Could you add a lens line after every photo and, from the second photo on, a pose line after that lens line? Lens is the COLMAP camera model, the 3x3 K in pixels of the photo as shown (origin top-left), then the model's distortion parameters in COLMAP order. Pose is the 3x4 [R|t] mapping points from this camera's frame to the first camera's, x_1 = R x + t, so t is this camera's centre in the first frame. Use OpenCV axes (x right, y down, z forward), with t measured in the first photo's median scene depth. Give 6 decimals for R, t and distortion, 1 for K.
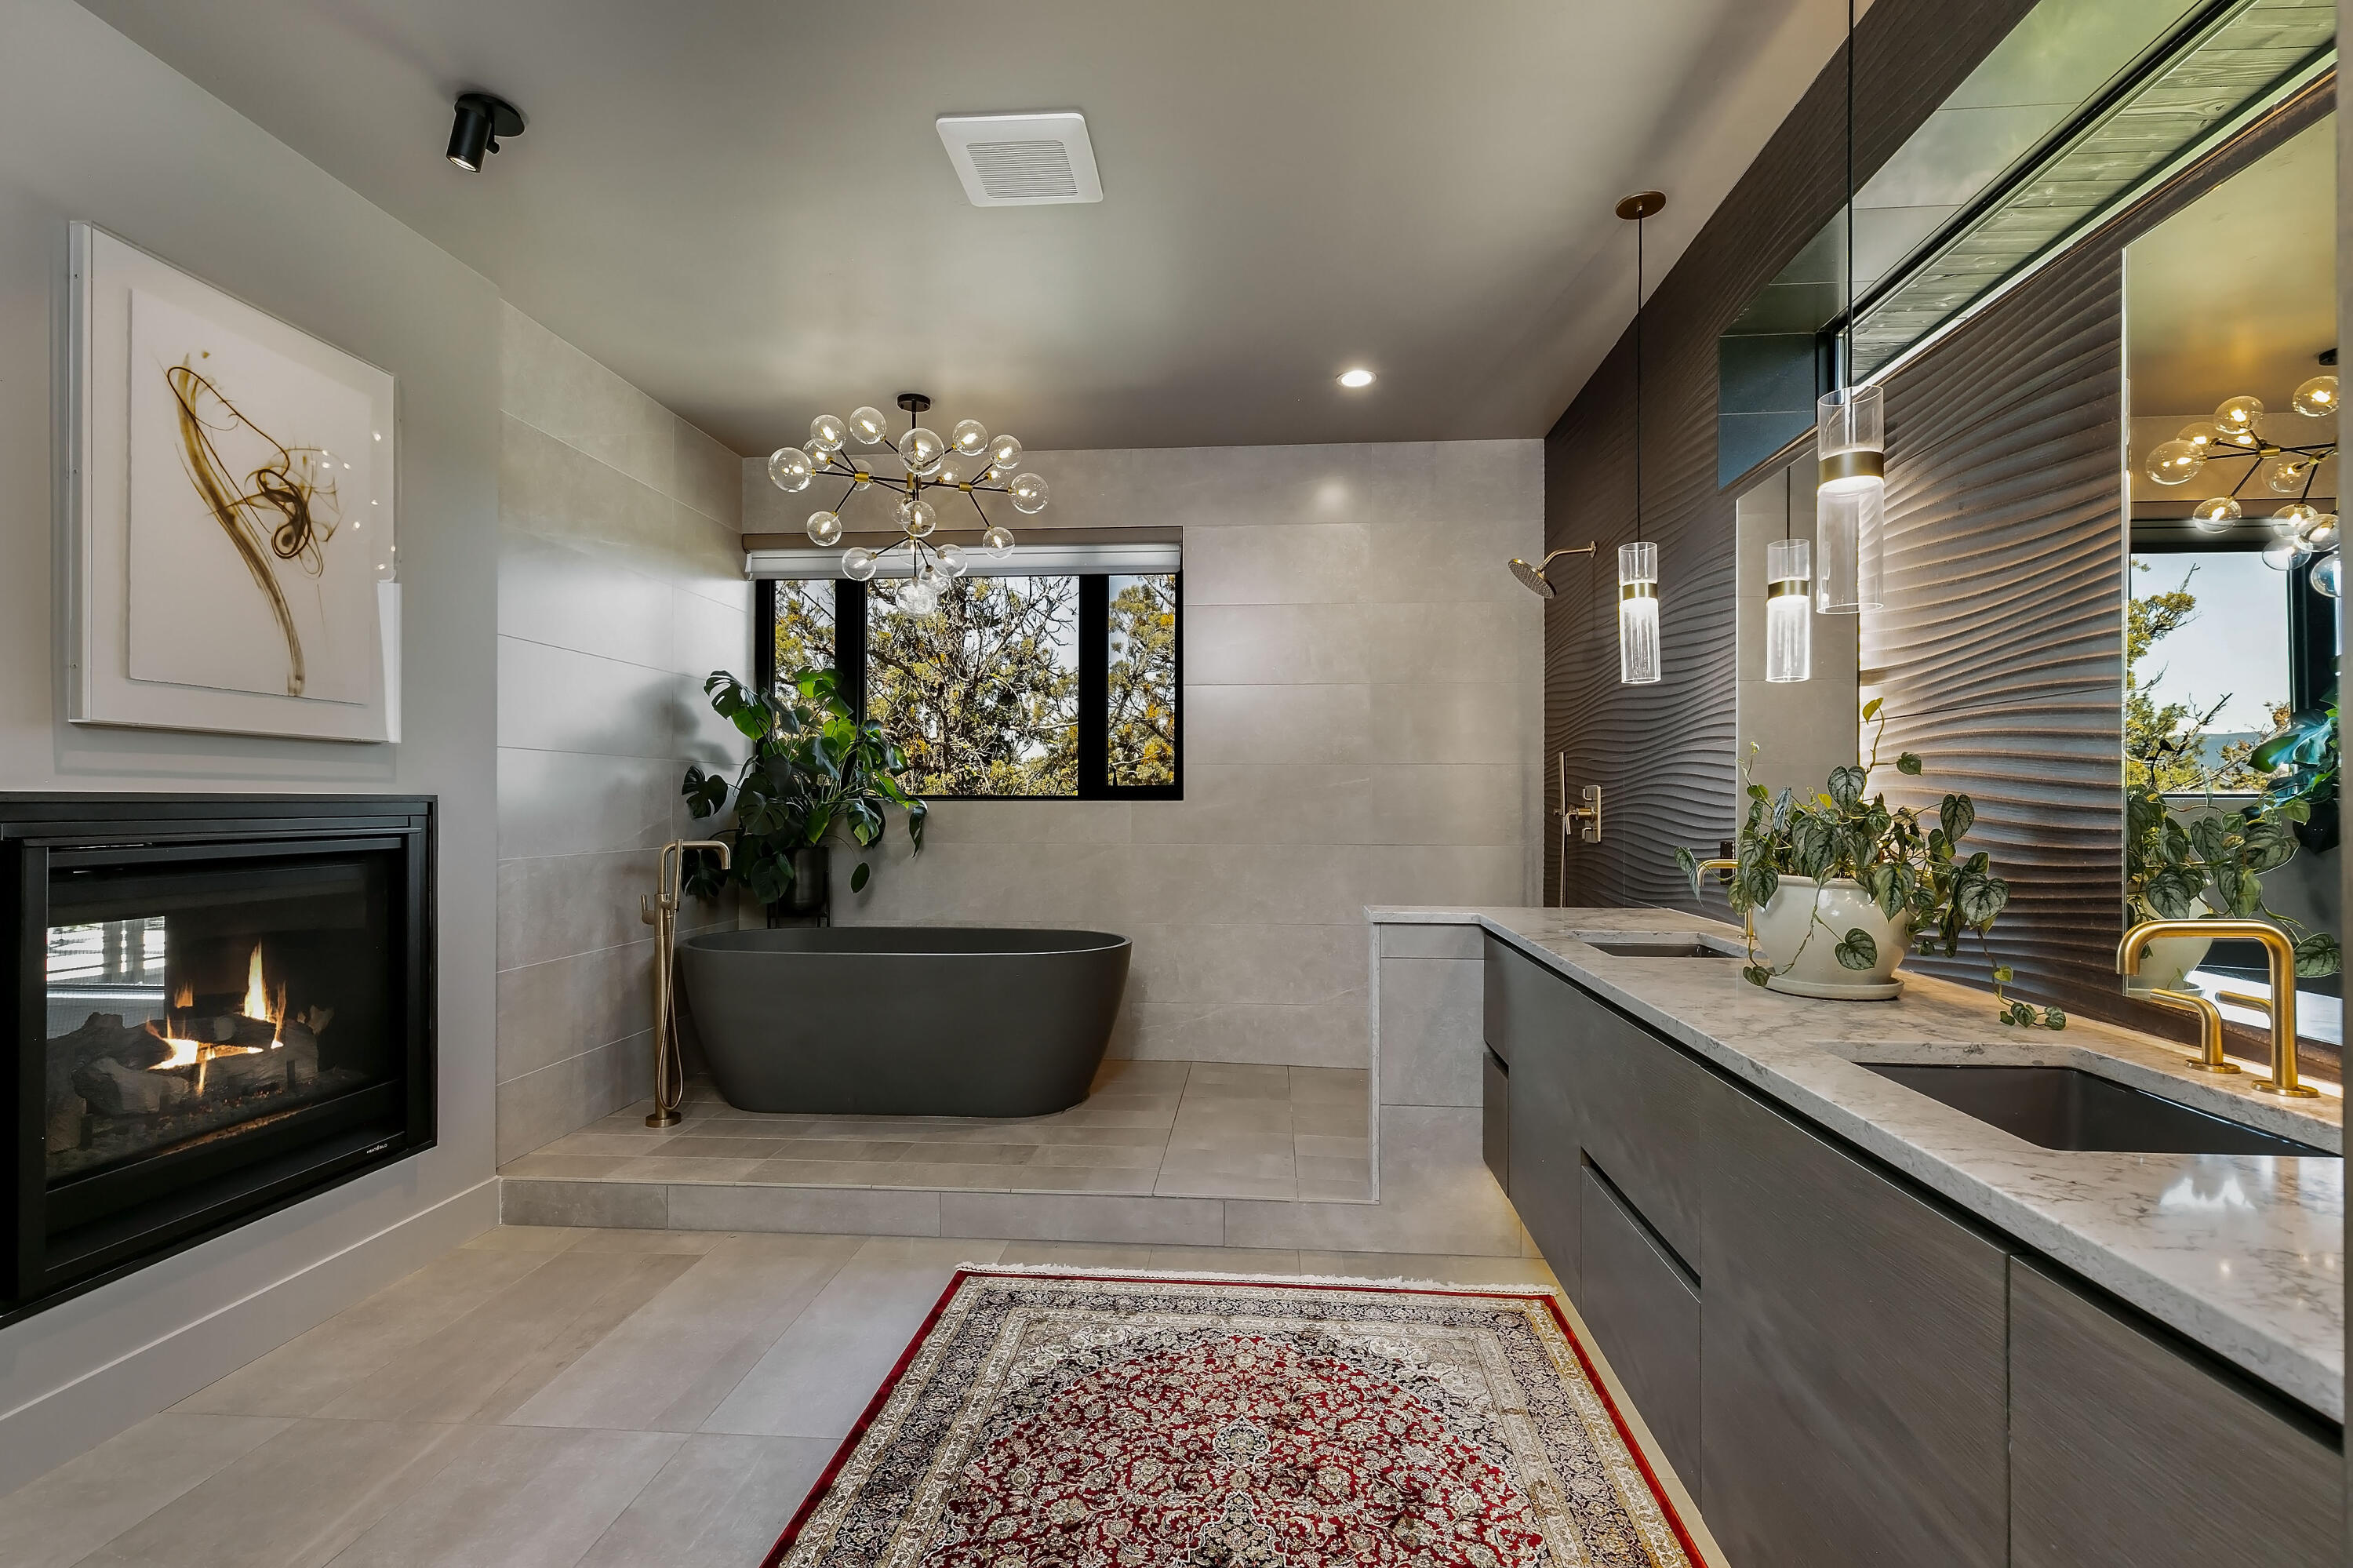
lens RADIAL K [[1087.7, 0, 1173.1], [0, 1087.7, 790.4], [0, 0, 1]] dist [0.011934, -0.000016]
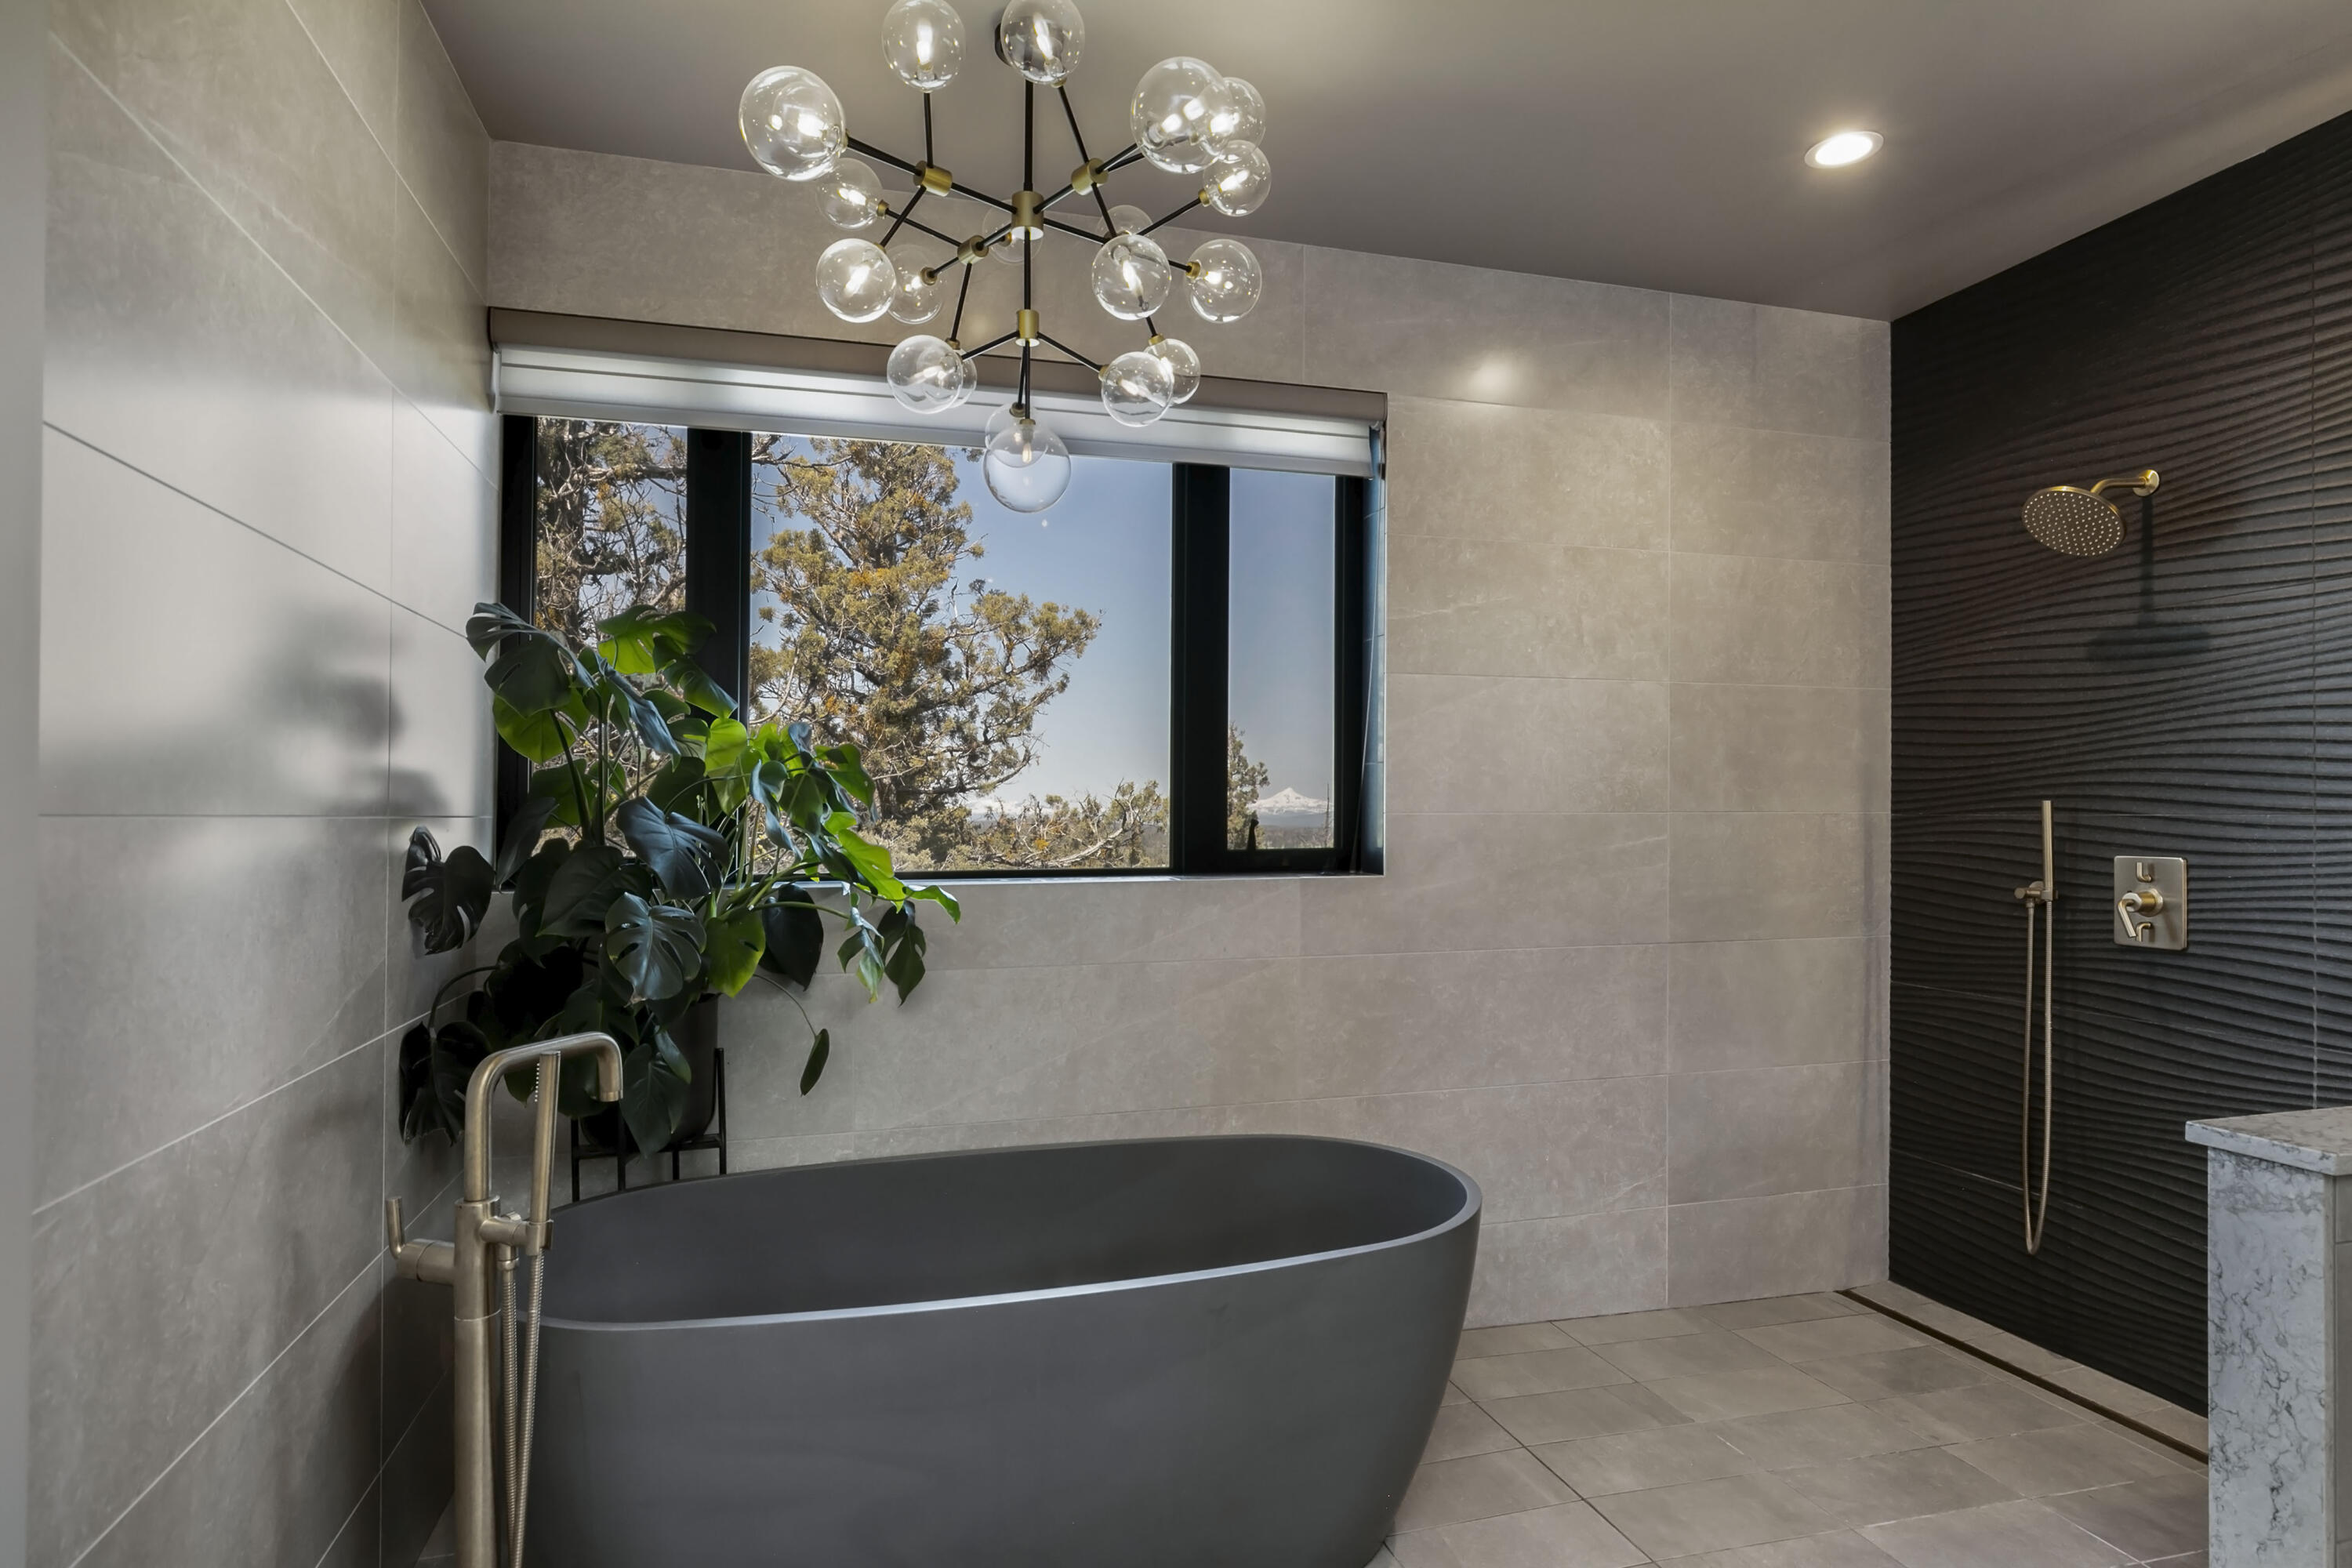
lens RADIAL K [[1263.6, 0, 1180.2], [0, 1263.6, 782.9], [0, 0, 1]] dist [-0.000520, -0.000331]
pose [[0.932373, 0.003738, 0.361479, -0.333365], [0.001048, 0.999914, -0.013043, -0.031269], [-0.361497, 0.012540, 0.932289, 0.431596]]
